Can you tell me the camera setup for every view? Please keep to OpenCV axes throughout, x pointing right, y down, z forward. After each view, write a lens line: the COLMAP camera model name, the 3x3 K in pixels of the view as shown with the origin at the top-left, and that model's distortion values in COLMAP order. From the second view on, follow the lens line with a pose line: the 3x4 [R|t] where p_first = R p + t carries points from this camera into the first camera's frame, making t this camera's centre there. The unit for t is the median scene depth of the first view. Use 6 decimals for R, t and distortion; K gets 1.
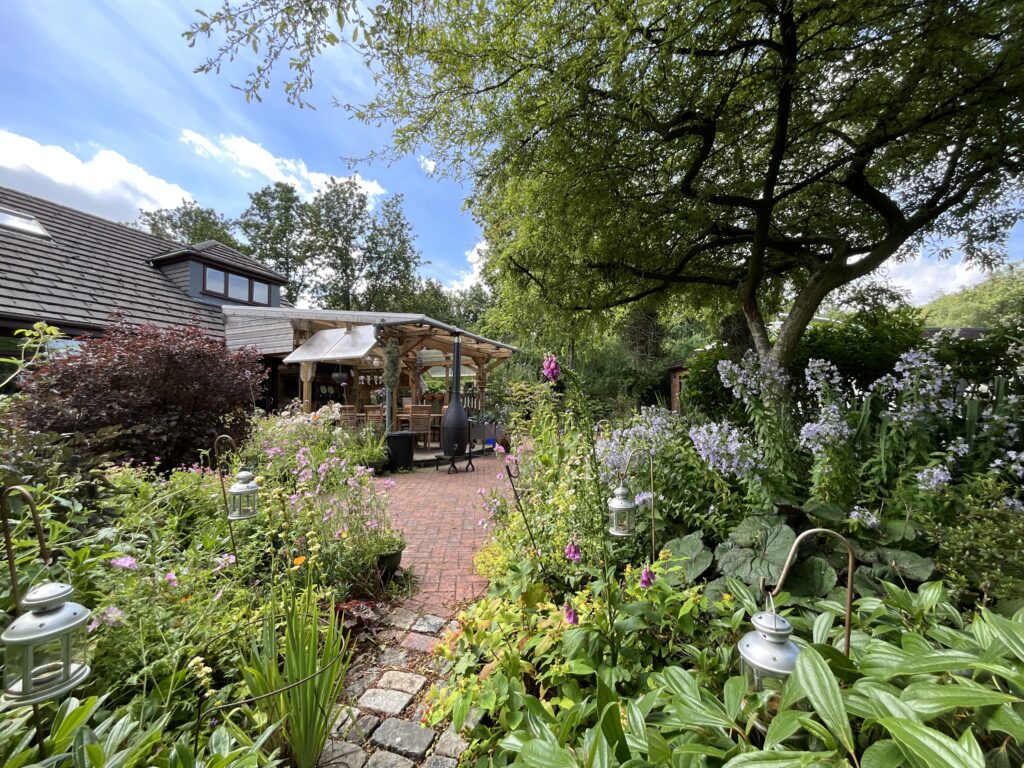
lens RADIAL K [[415.0, 0, 513.2], [0, 415.0, 386.2], [0, 0, 1]] dist [0.003611, -0.000952]
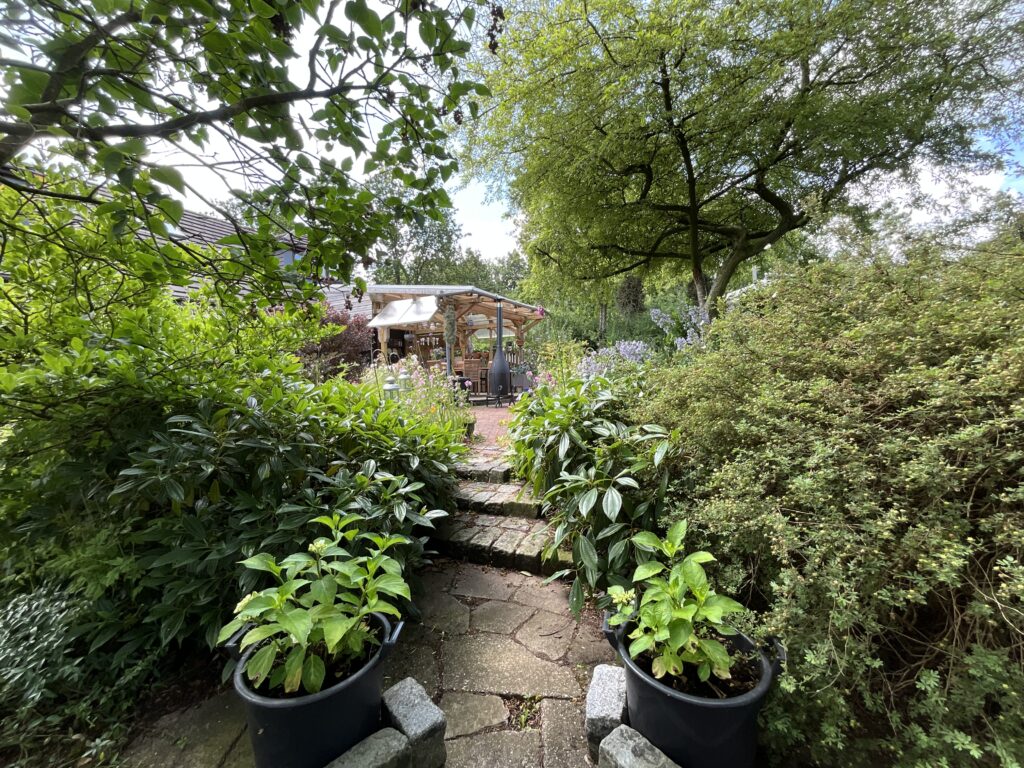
lens RADIAL K [[415.0, 0, 511.6], [0, 415.0, 385.2], [0, 0, 1]] dist [0.003611, -0.000952]
pose [[0.994580, -0.016737, -0.102614, 0.020696], [0.024625, 0.996797, 0.076091, 0.027283], [0.101012, -0.078206, 0.991807, -0.202723]]
